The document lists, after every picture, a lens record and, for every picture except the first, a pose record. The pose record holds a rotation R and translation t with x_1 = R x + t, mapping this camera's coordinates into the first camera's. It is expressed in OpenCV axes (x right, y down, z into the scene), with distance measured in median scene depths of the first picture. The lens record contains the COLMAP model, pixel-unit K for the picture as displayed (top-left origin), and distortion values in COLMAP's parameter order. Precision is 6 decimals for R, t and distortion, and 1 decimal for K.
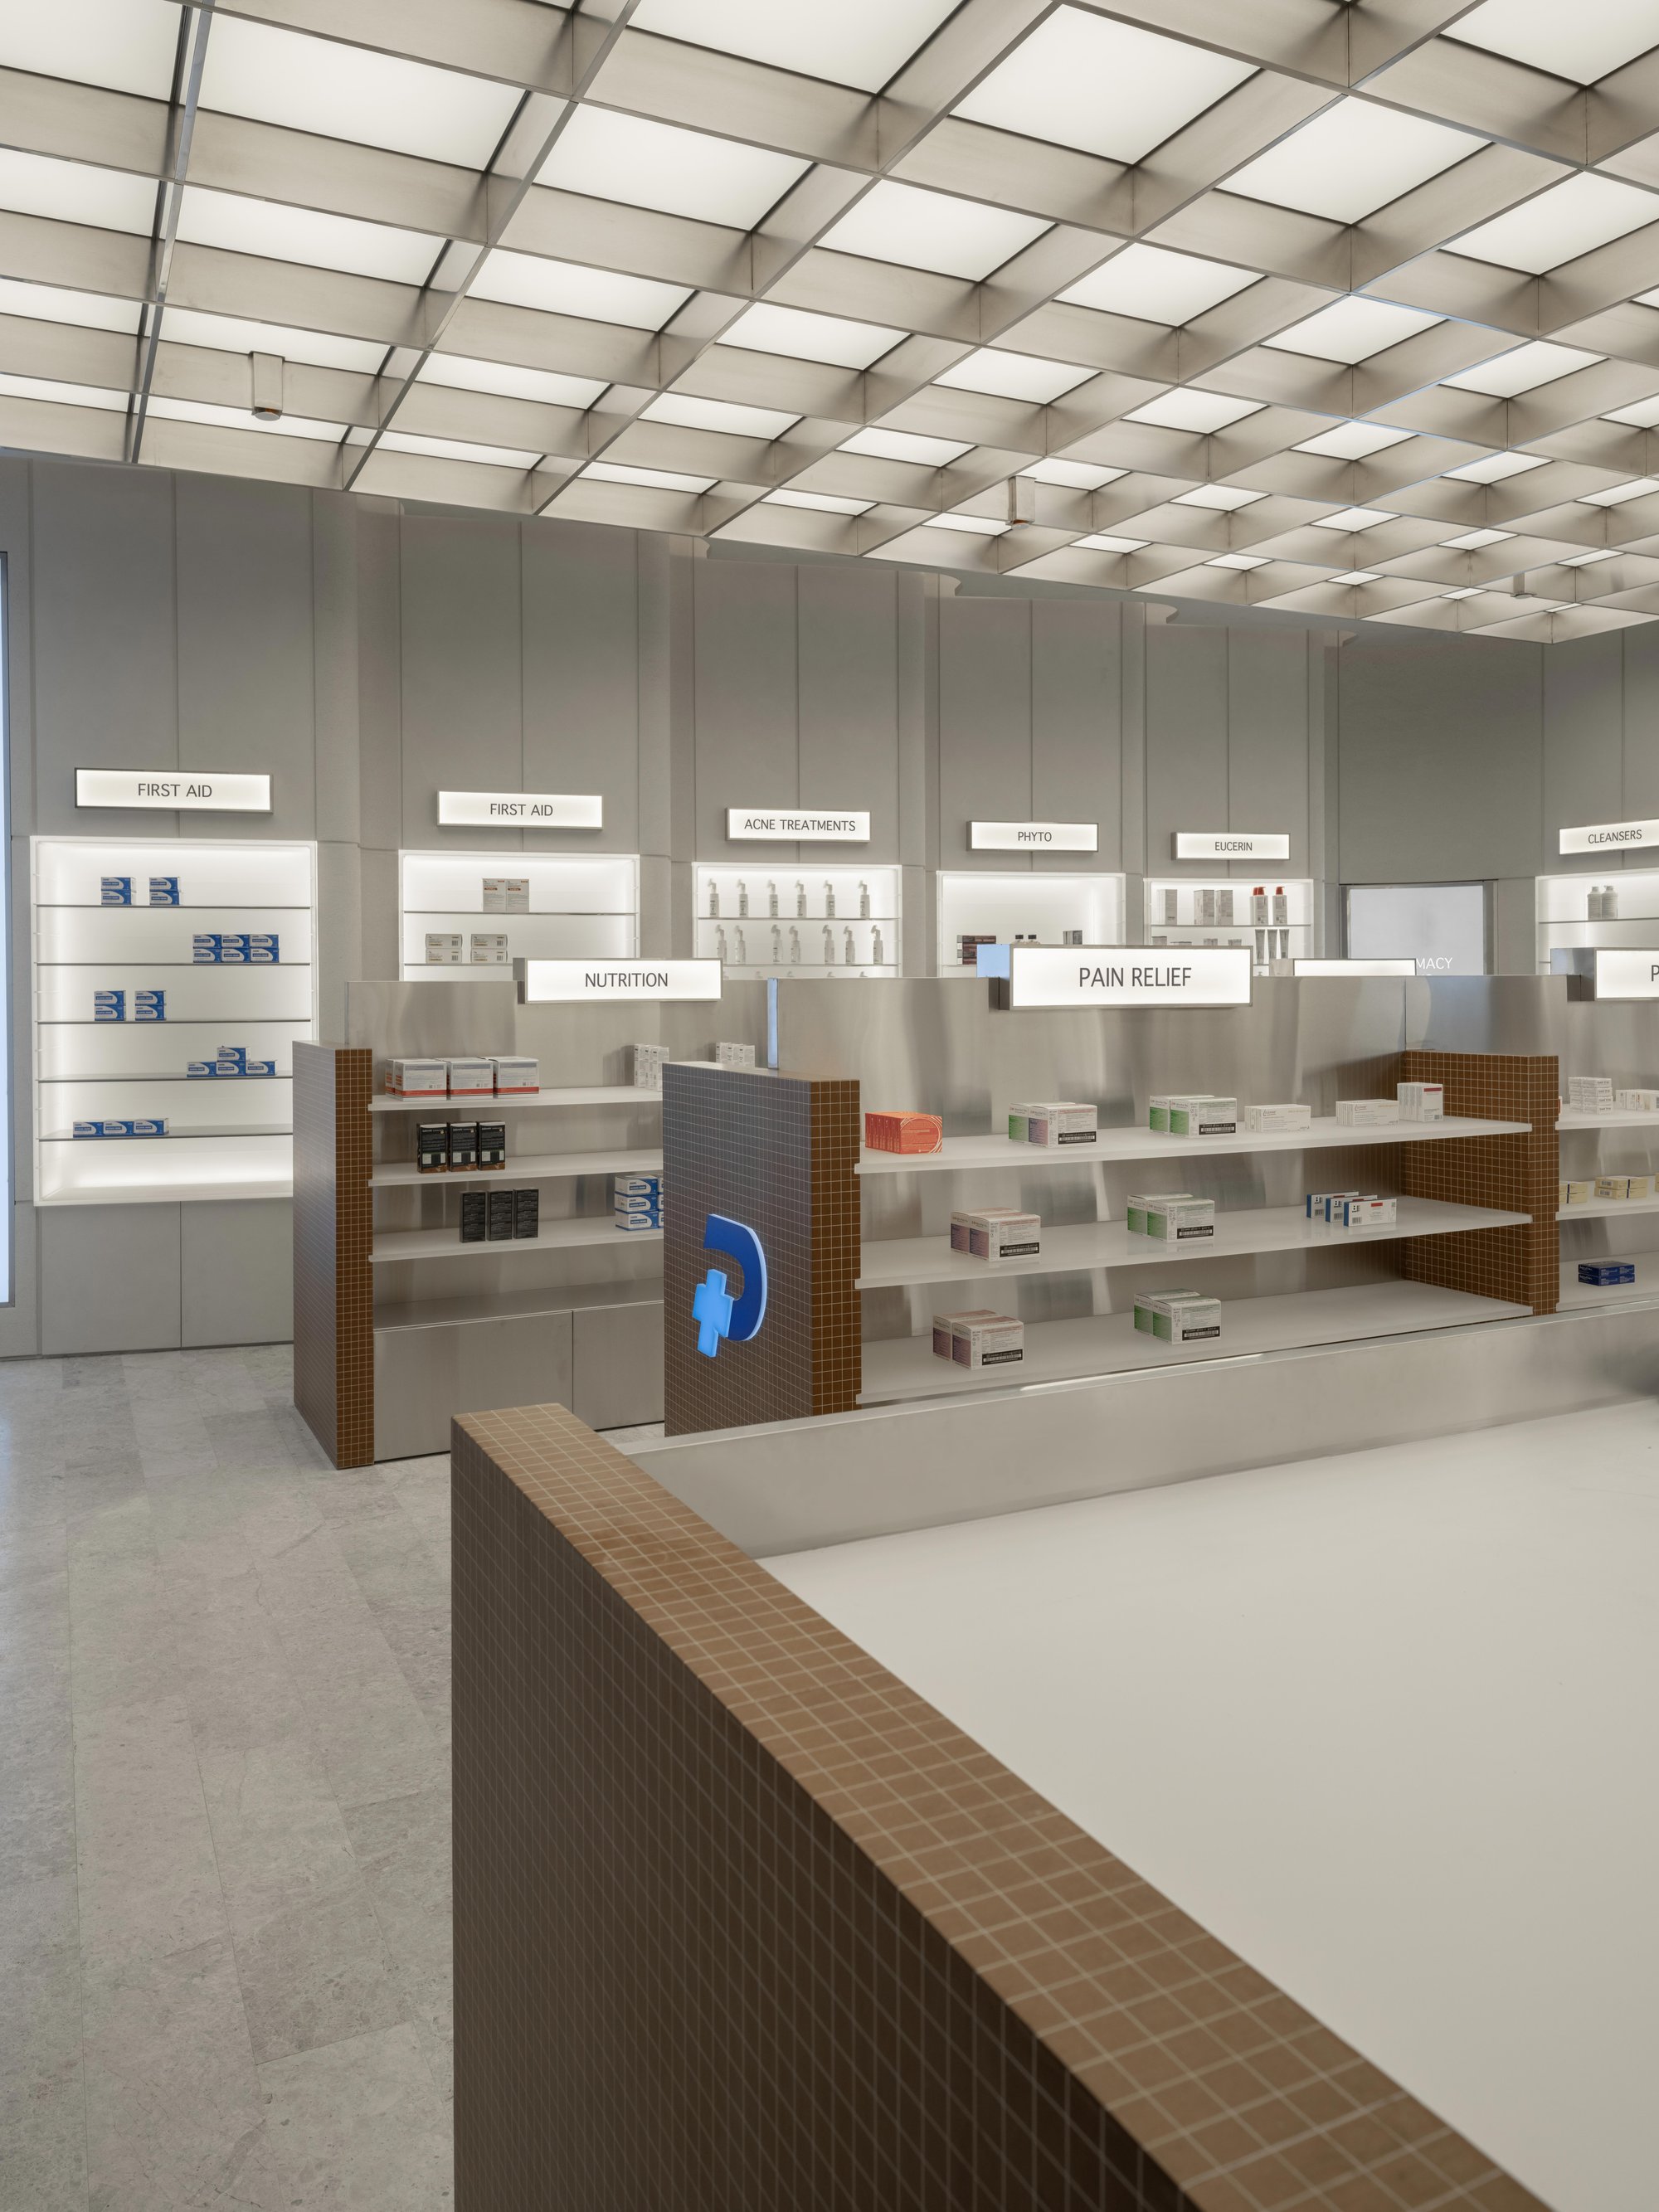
lens RADIAL K [[1580.0, 0, 823.8], [0, 1580.0, 969.2], [0, 0, 1]] dist [0.002535, 0.006796]
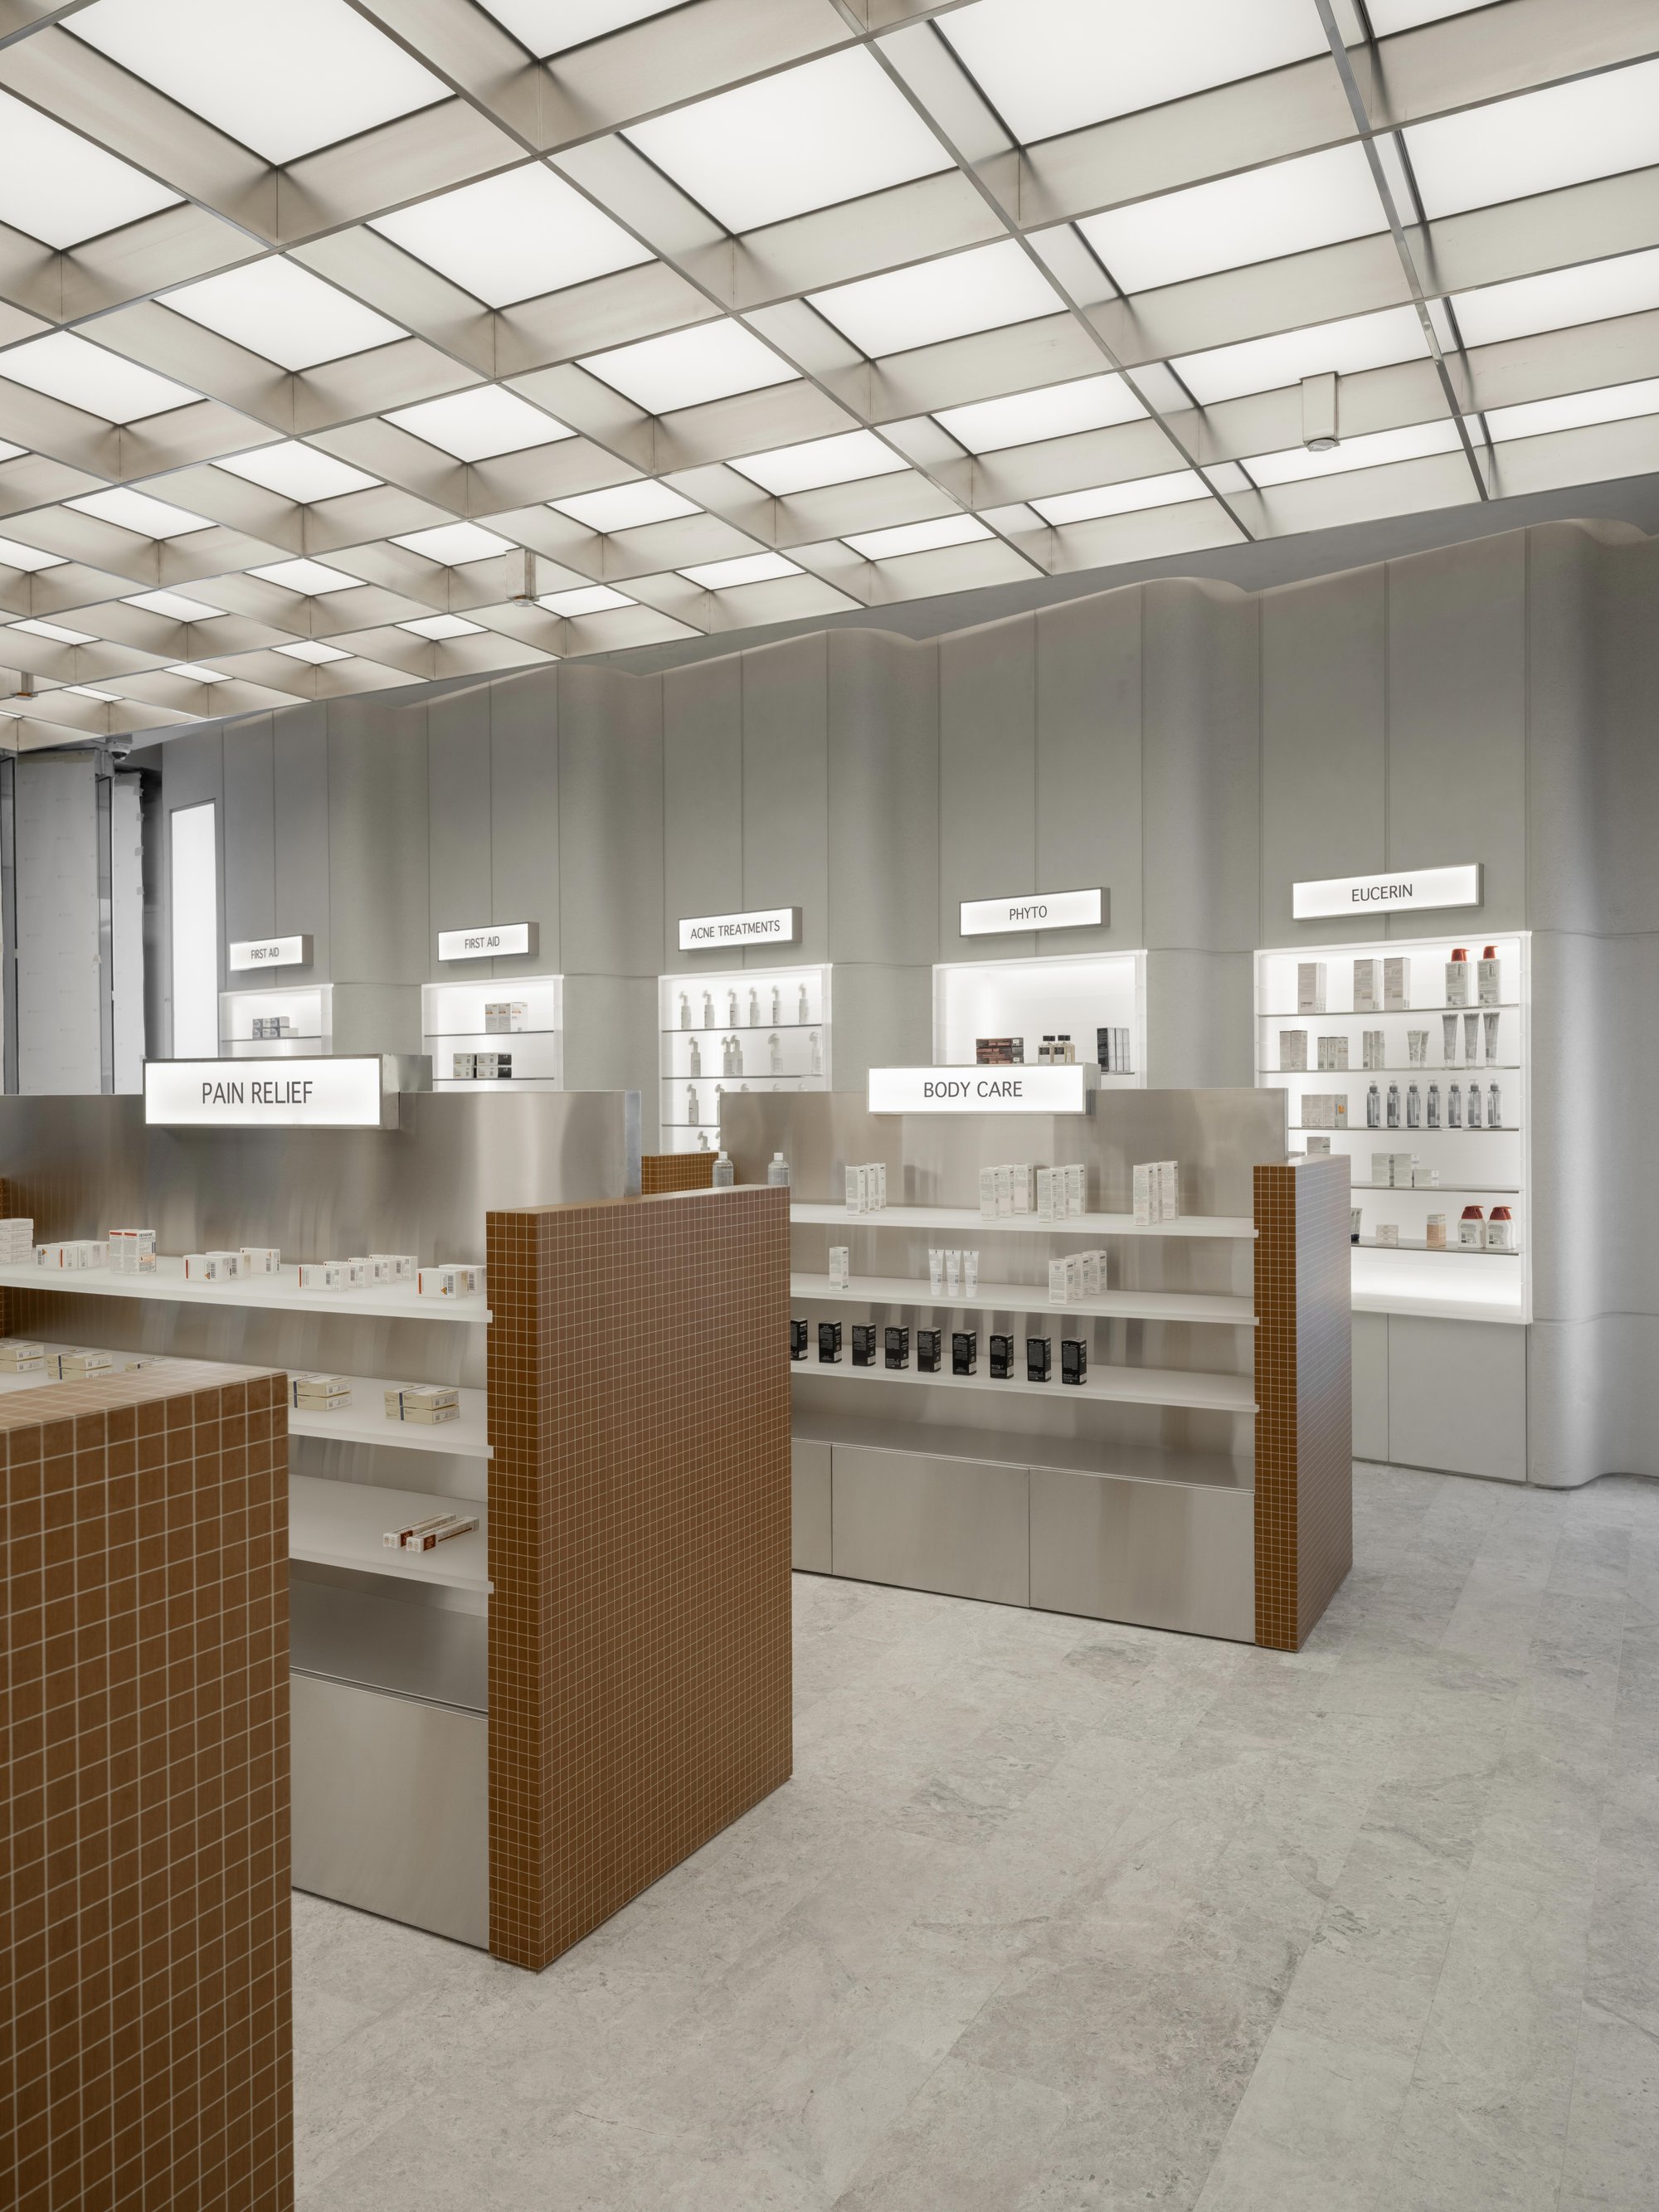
lens RADIAL K [[1584.1, 0, 829.5], [0, 1584.1, 1106.0], [0, 0, 1]] dist [0.021810, 0.008148]
pose [[0.586140, 0.008349, -0.810167, 0.794523], [0.010045, 0.999795, 0.017570, -0.001442], [0.810147, -0.018436, 0.585936, 0.487373]]
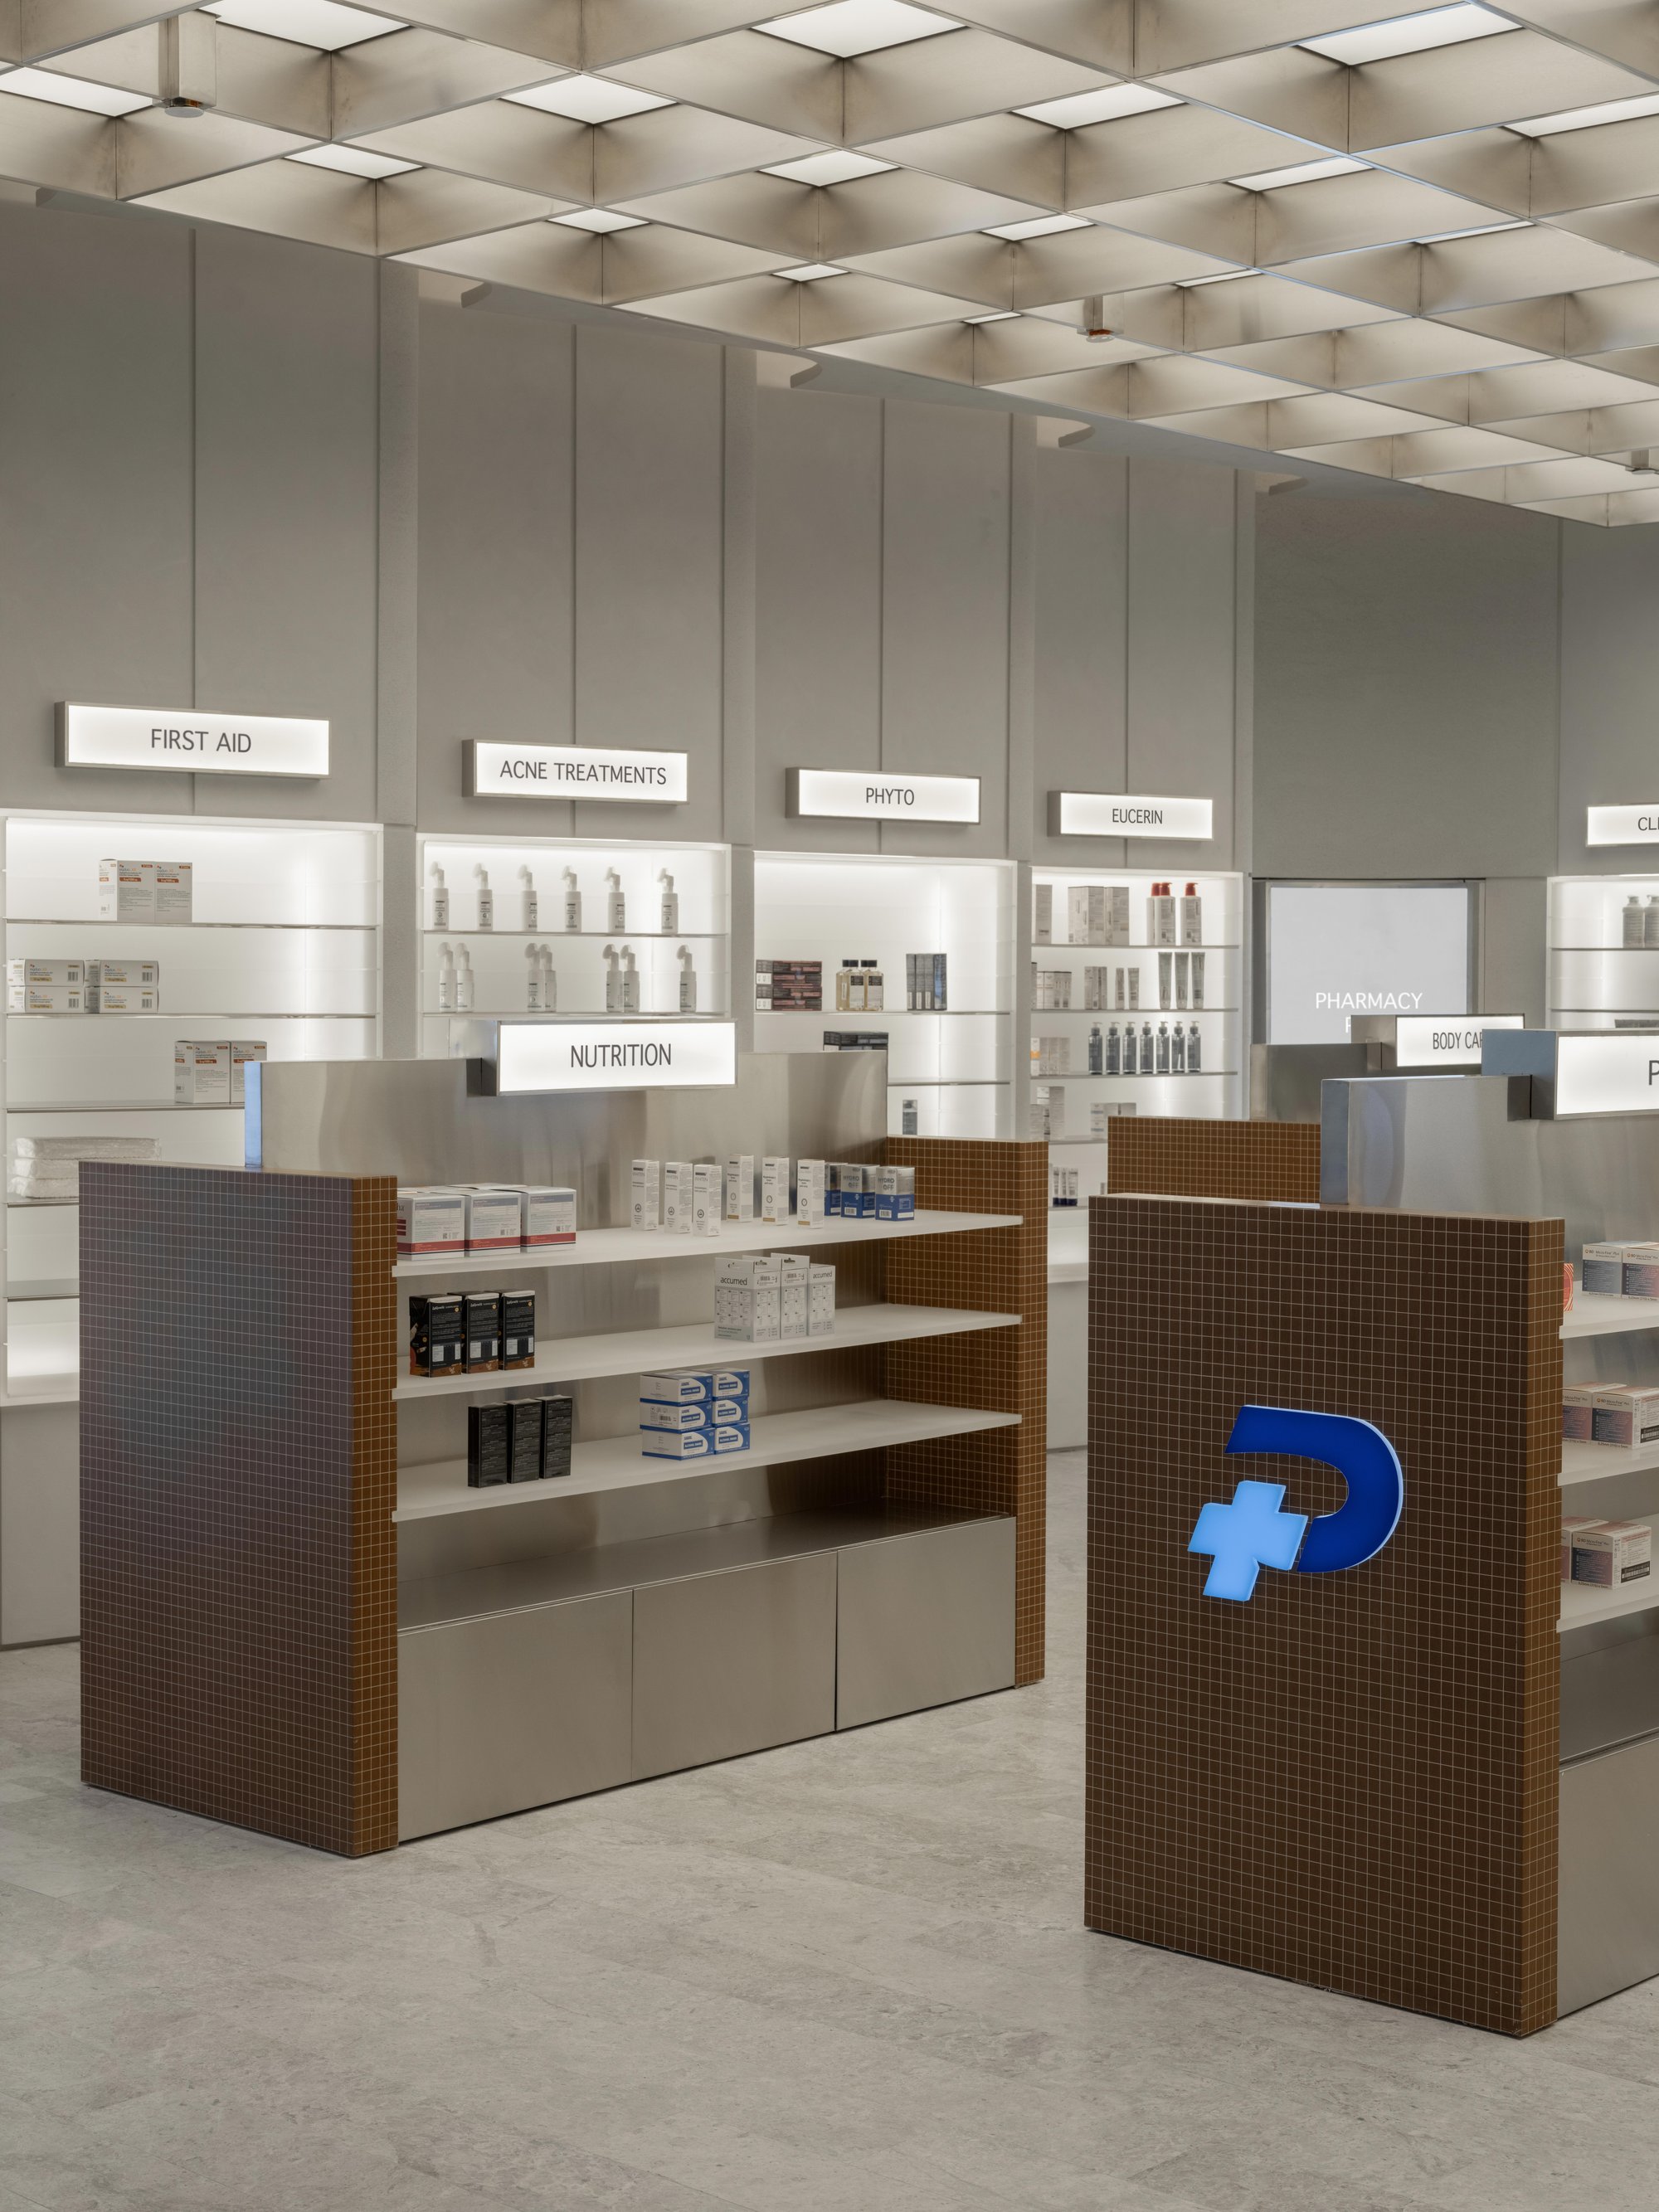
lens RADIAL K [[3181.3, 0, 829.5], [0, 3181.3, 1106.0], [0, 0, 1]] dist [-0.163639, 0.028951]
pose [[0.928661, -0.006428, 0.370875, -0.365141], [-0.009093, 0.999155, 0.040086, -0.016483], [-0.370819, -0.040599, 0.927817, -0.119124]]
